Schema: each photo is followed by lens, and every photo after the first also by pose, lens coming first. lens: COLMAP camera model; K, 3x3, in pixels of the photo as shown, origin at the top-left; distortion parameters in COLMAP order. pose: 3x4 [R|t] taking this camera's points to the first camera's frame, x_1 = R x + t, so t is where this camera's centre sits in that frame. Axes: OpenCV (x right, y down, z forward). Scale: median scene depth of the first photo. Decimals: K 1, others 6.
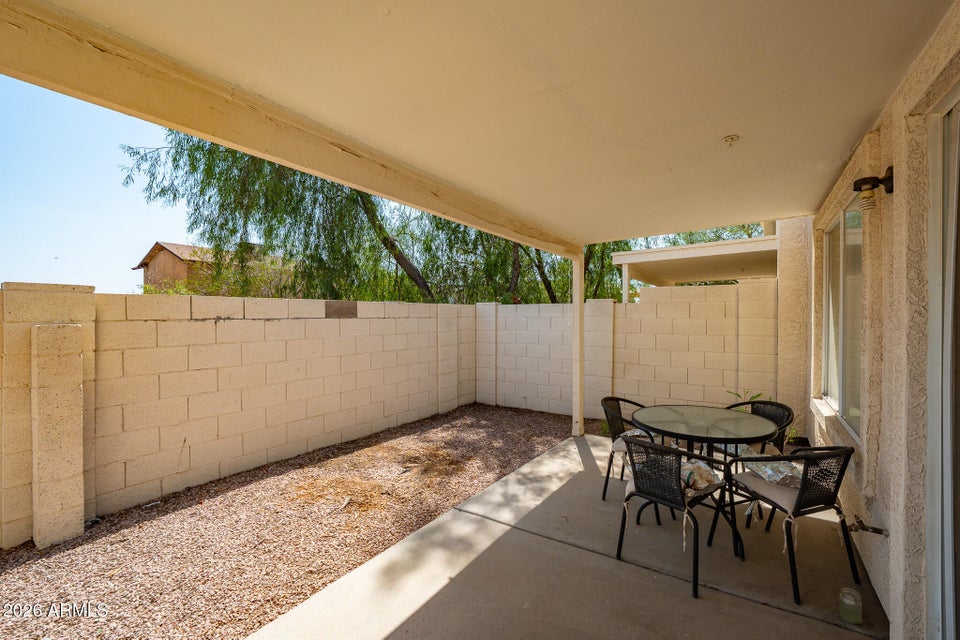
lens RADIAL K [[383.0, 0, 523.5], [0, 383.0, 320.4], [0, 0, 1]] dist [-0.003656, -0.000514]
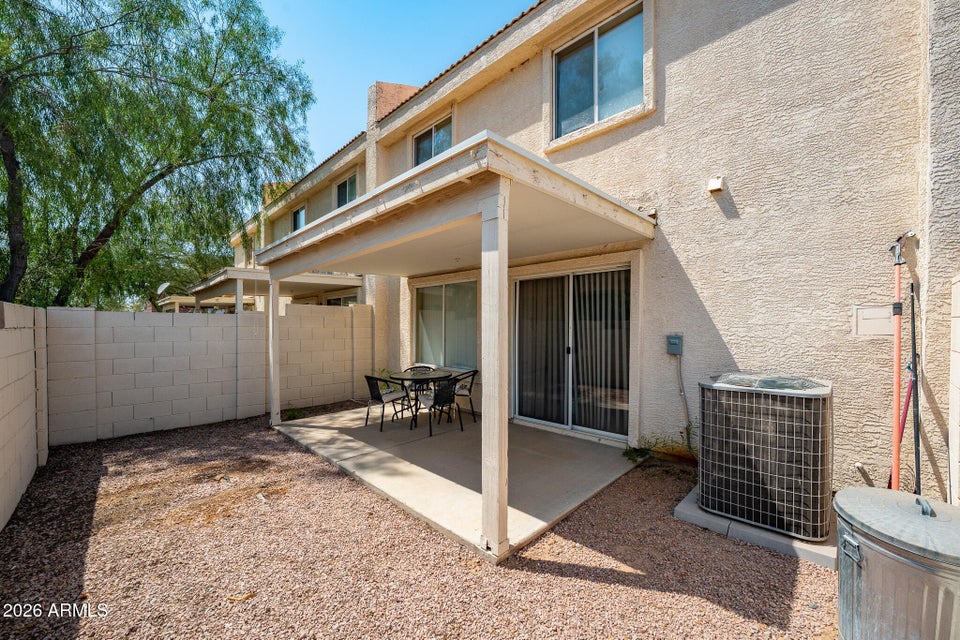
lens RADIAL K [[372.5, 0, 482.7], [0, 372.5, 328.2], [0, 0, 1]] dist [-0.009657, -0.000059]
pose [[0.236161, -0.001846, 0.971712, -1.007676], [-0.000629, 0.999998, 0.002052, -0.010376], [-0.971714, -0.001096, 0.236159, 0.099232]]
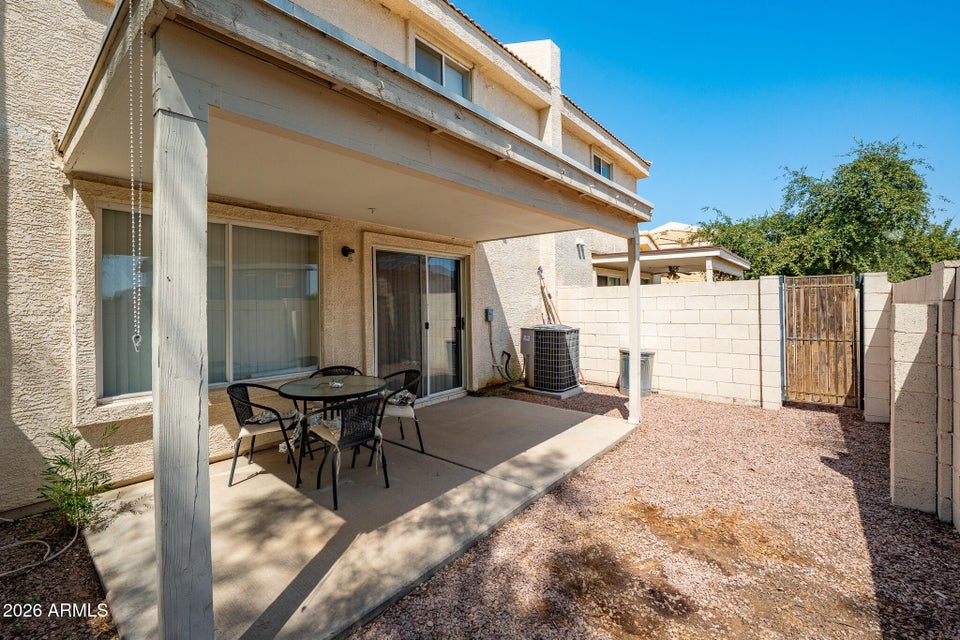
lens RADIAL K [[410.8, 0, 465.6], [0, 410.8, 301.9], [0, 0, 1]] dist [-0.004522, -0.000257]
pose [[-0.985255, 0.014723, 0.170455, -0.135433], [0.013326, 0.999868, -0.009336, -0.004149], [-0.170570, -0.006927, -0.985321, 1.509039]]
